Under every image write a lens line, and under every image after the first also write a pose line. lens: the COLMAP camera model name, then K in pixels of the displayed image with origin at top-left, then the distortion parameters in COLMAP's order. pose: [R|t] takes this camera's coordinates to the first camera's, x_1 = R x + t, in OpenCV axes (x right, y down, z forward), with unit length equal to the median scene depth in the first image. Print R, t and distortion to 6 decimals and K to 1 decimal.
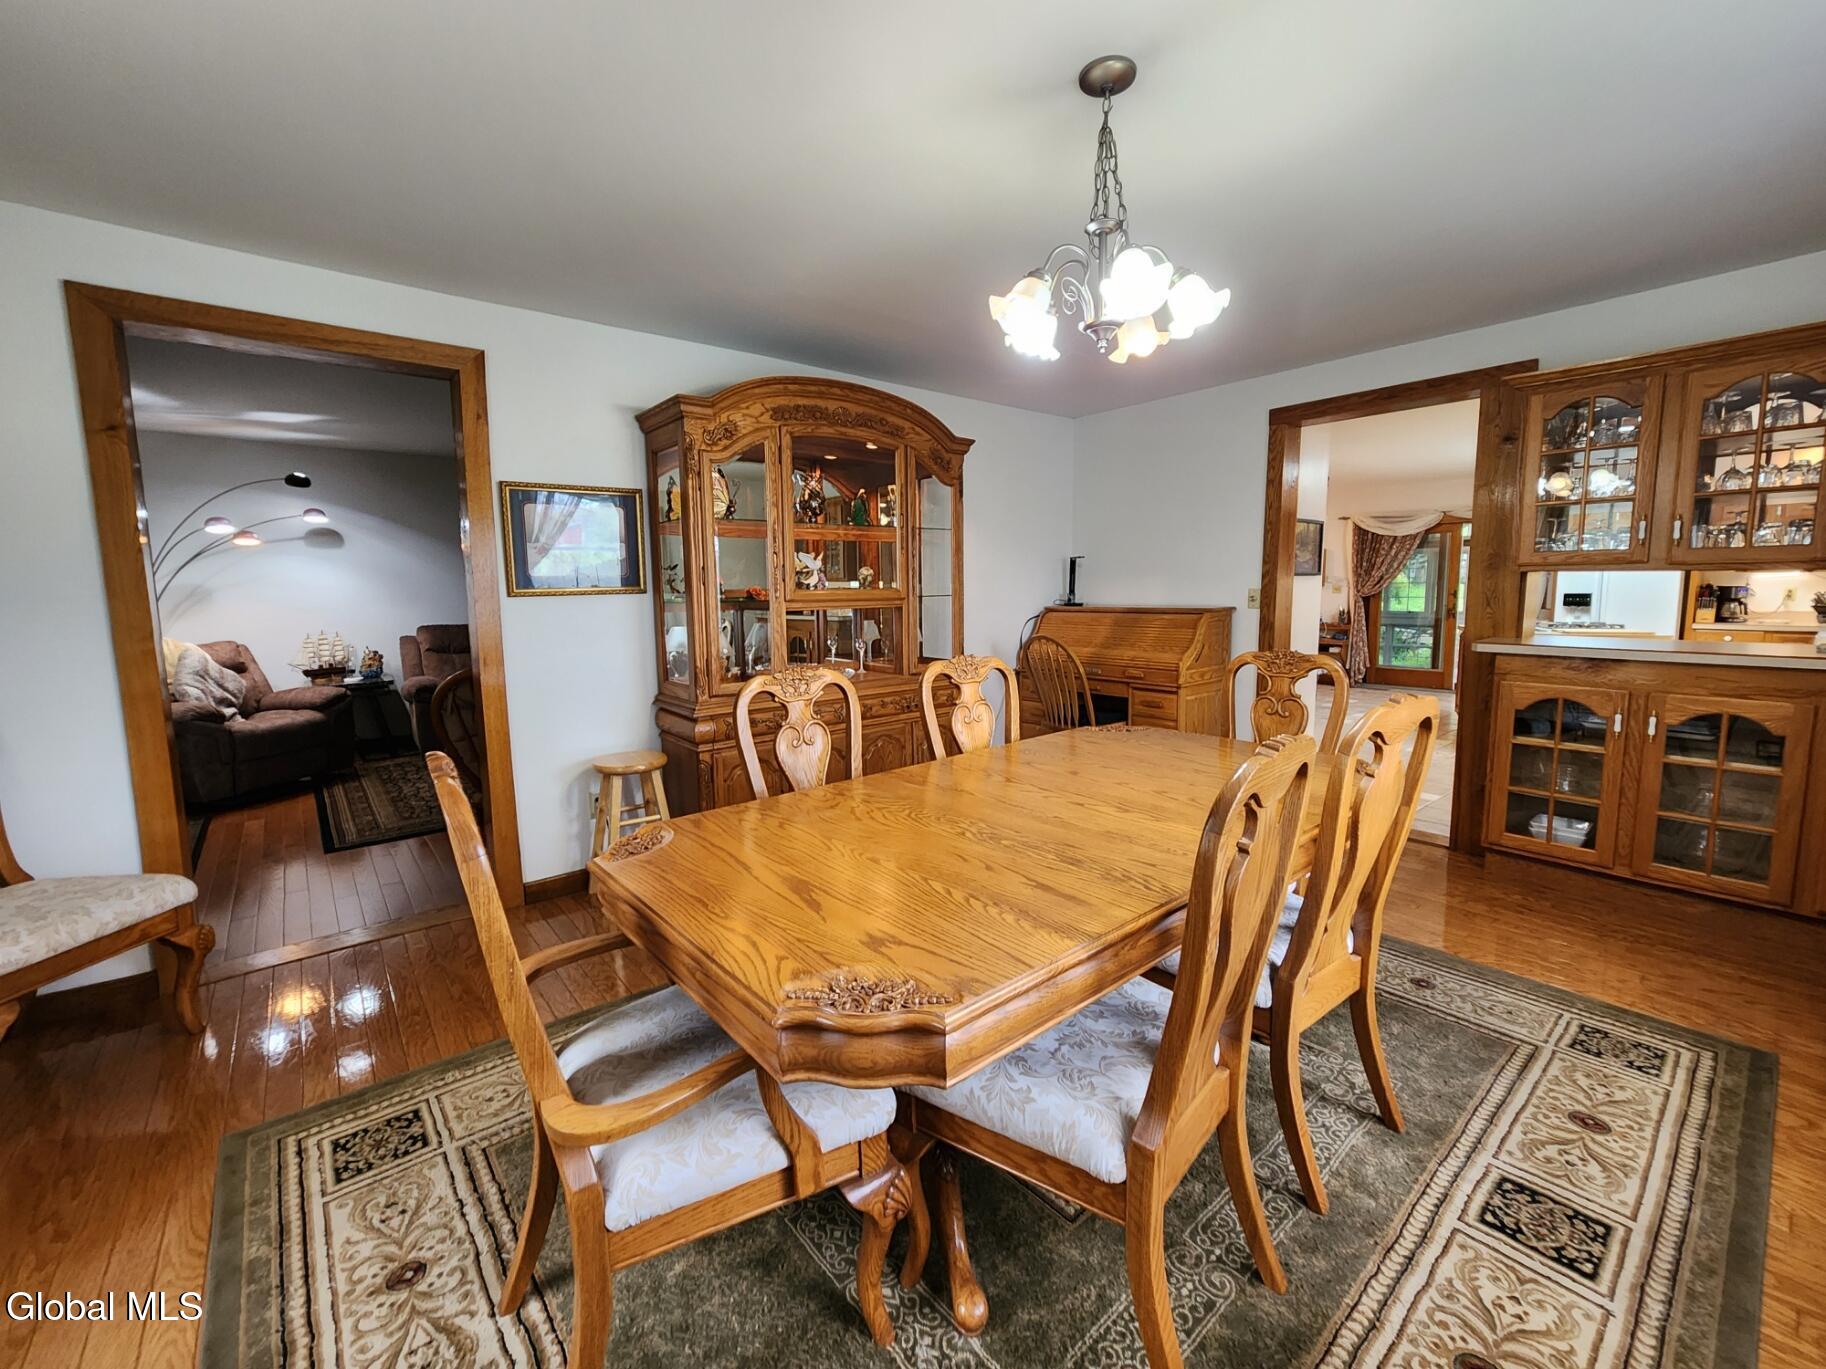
lens RADIAL K [[742.0, 0, 913.0], [0, 742.0, 684.5], [0, 0, 1]] dist [0.001609, 0.000329]
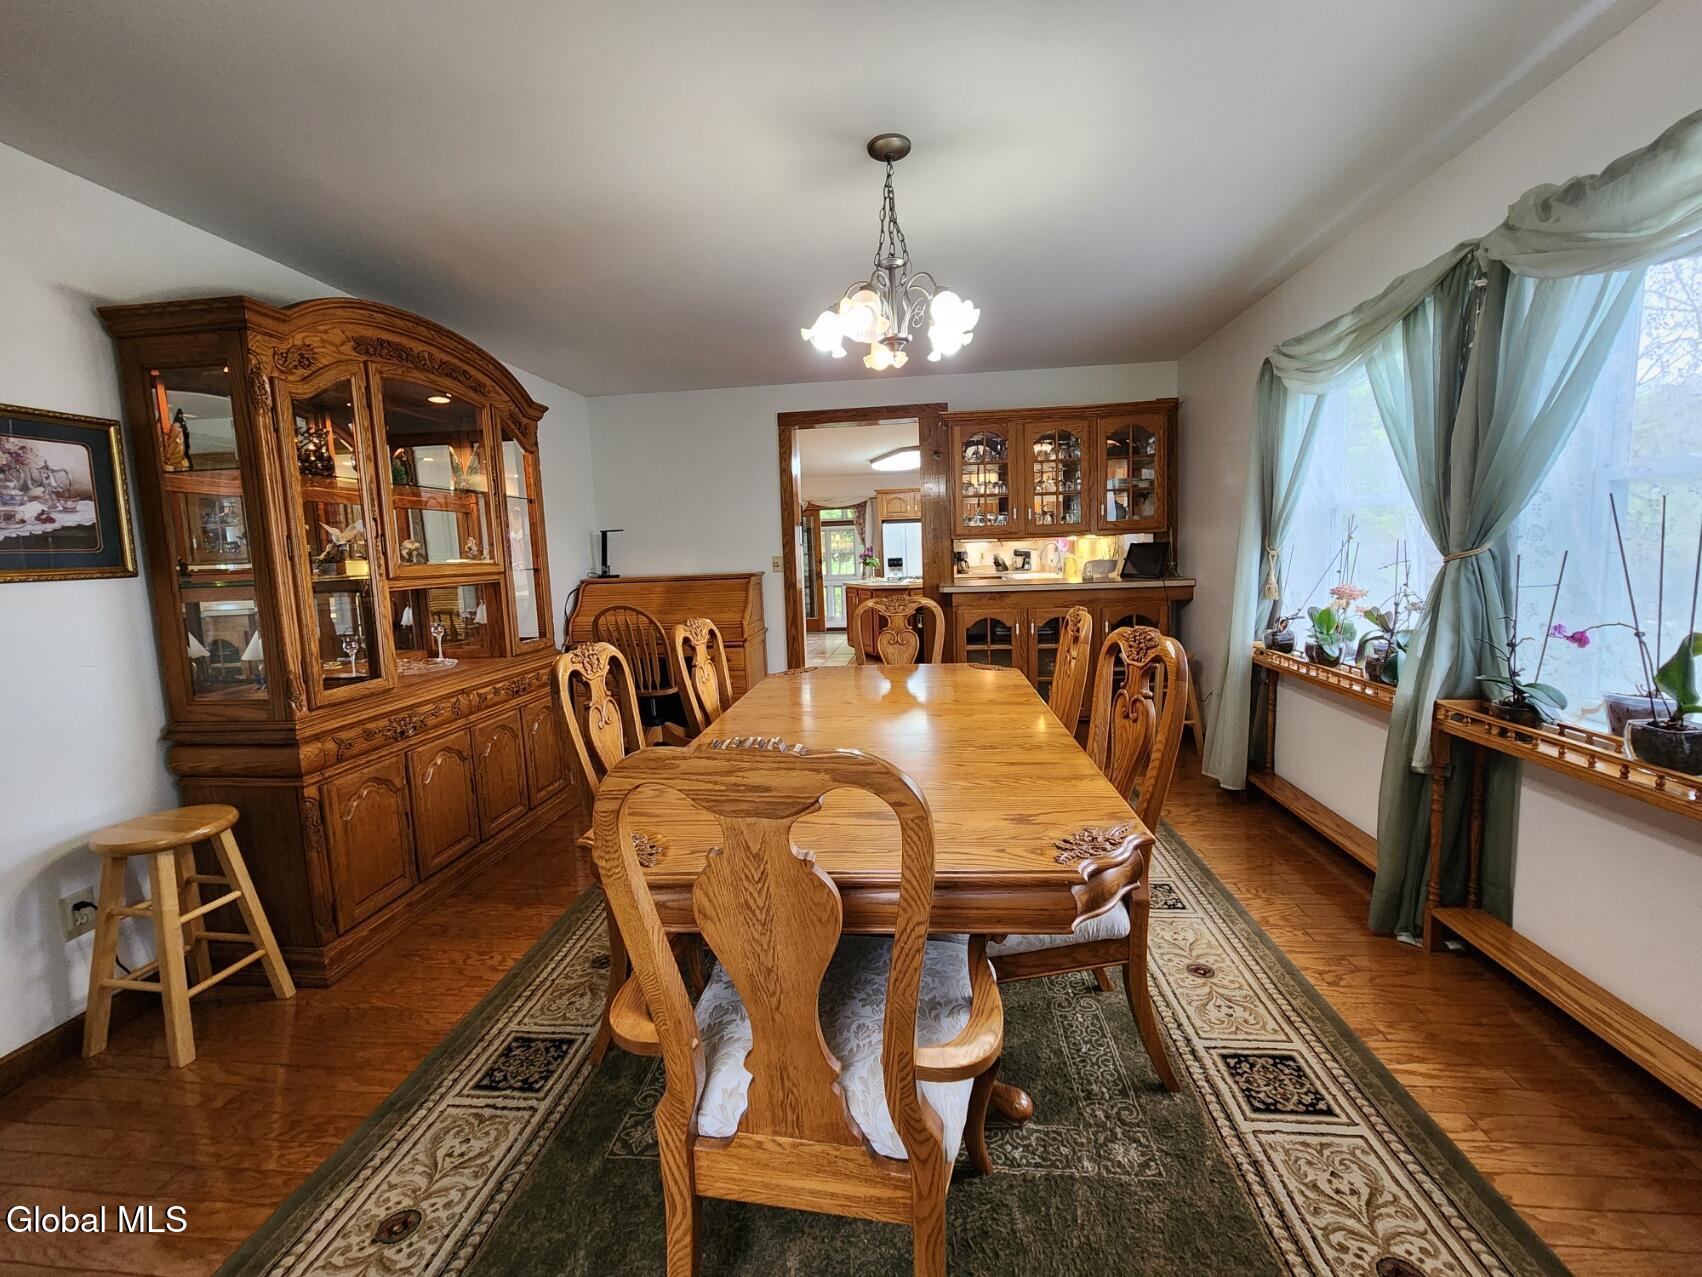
lens RADIAL K [[696.0, 0, 851.0], [0, 696.0, 638.5], [0, 0, 1]] dist [-0.000714, 0.000007]
pose [[0.716772, -0.101457, 0.689887, -0.346027], [0.119741, 0.992571, 0.021563, -0.004262], [-0.686949, 0.067152, 0.723596, 0.113439]]
